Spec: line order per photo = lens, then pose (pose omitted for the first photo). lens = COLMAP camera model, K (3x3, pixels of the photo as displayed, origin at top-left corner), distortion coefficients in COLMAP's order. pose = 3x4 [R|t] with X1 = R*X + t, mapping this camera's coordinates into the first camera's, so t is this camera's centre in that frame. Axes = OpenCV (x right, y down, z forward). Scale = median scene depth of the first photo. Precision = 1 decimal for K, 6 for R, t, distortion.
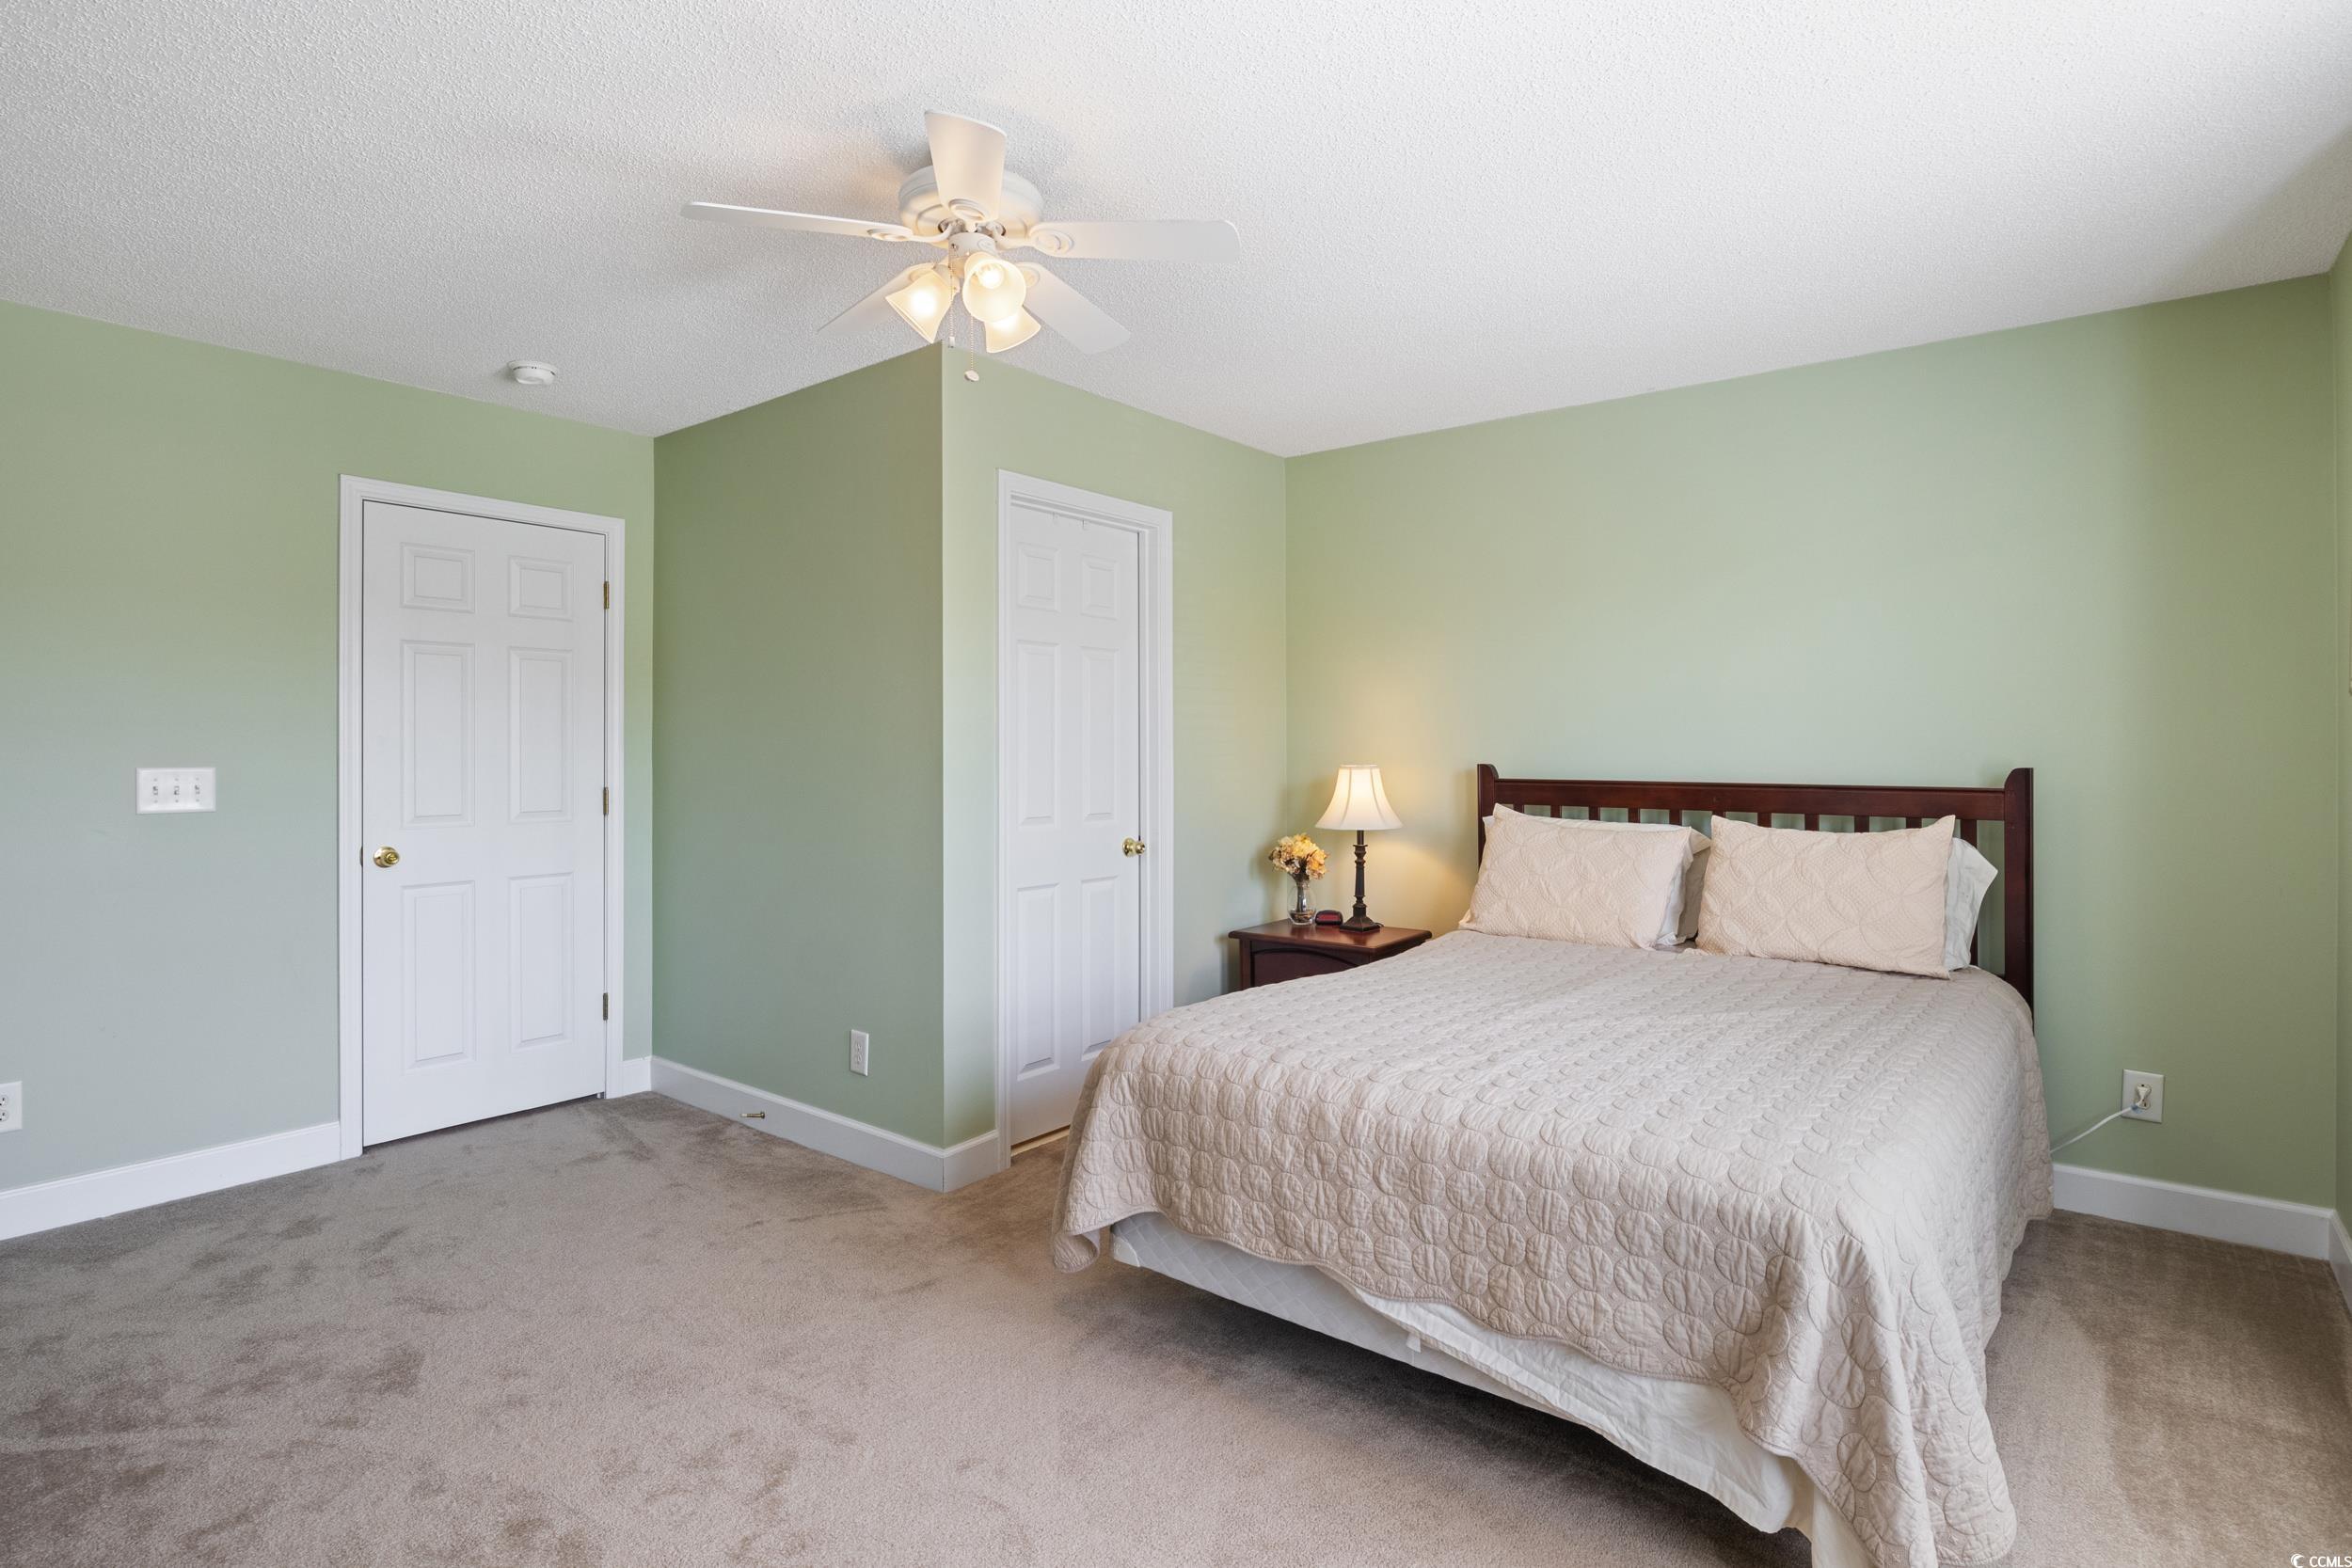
lens RADIAL K [[1183.4, 0, 1184.9], [0, 1183.4, 762.7], [0, 0, 1]] dist [-0.019941, -0.001914]
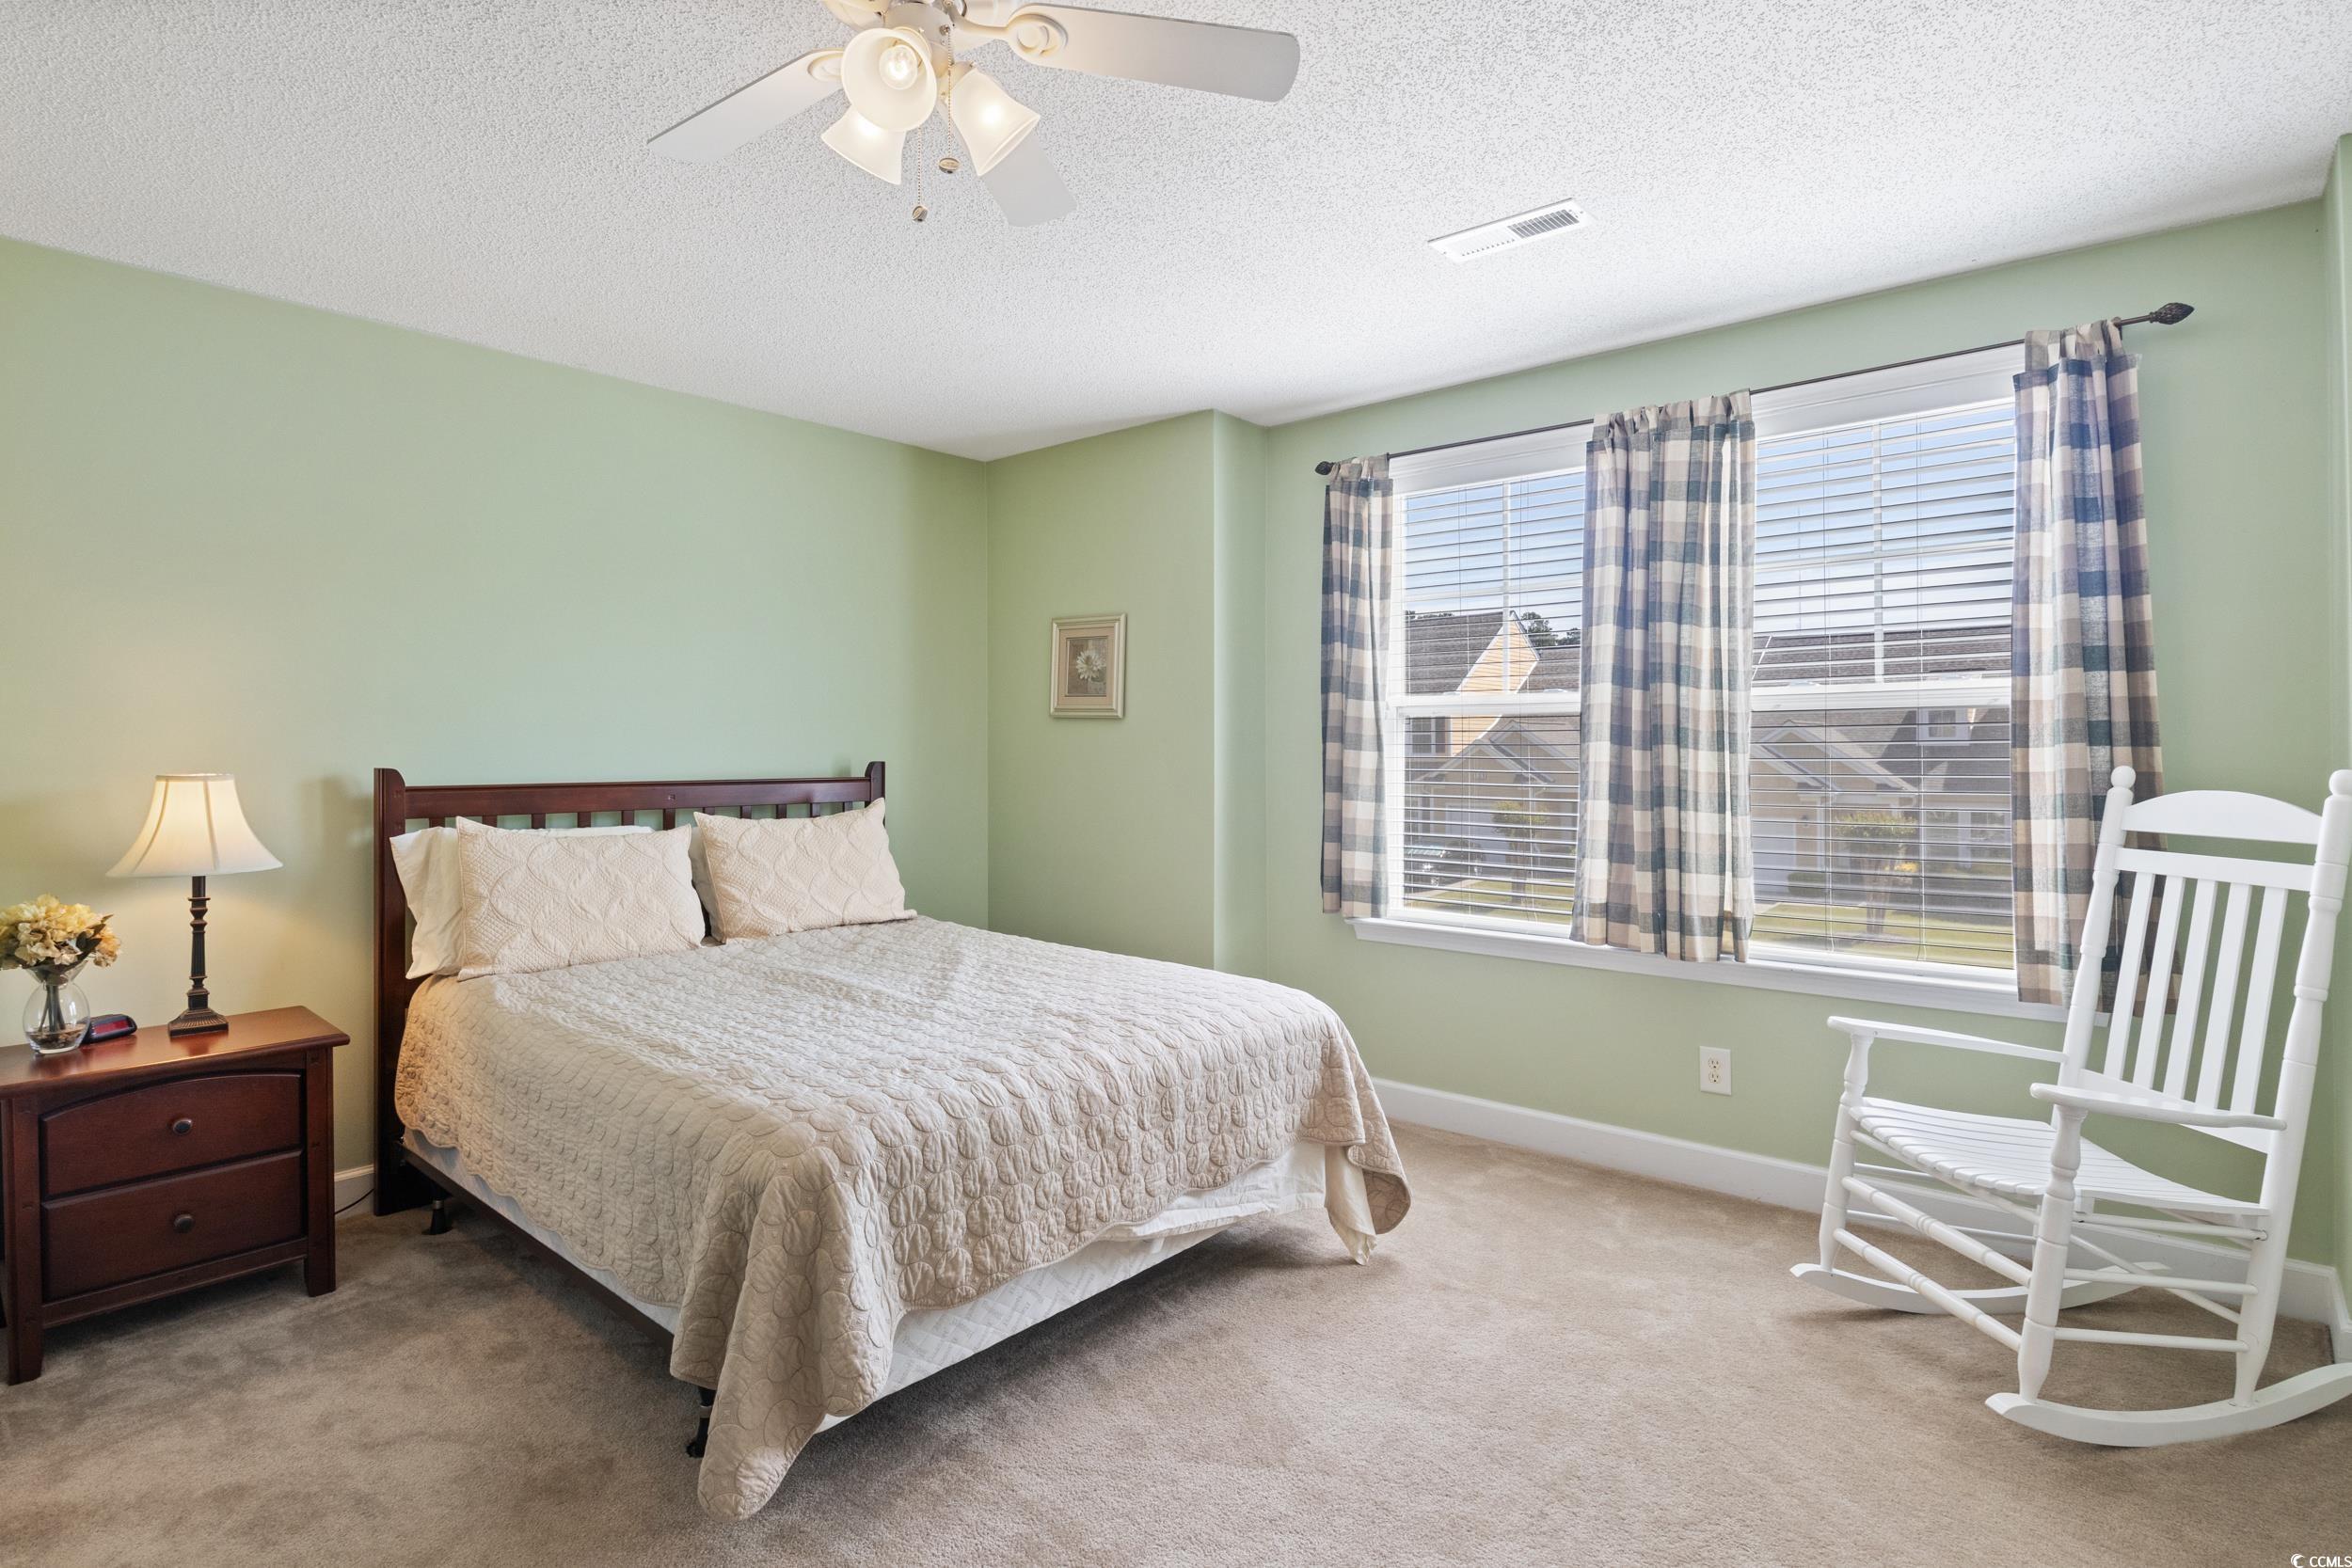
lens RADIAL K [[1183.4, 0, 1184.9], [0, 1183.4, 762.7], [0, 0, 1]] dist [-0.019941, -0.001914]
pose [[0.031085, -0.013677, 0.999423, -0.856242], [0.015191, 0.999797, 0.013210, -0.008574], [-0.999401, 0.014772, 0.031287, 0.804984]]
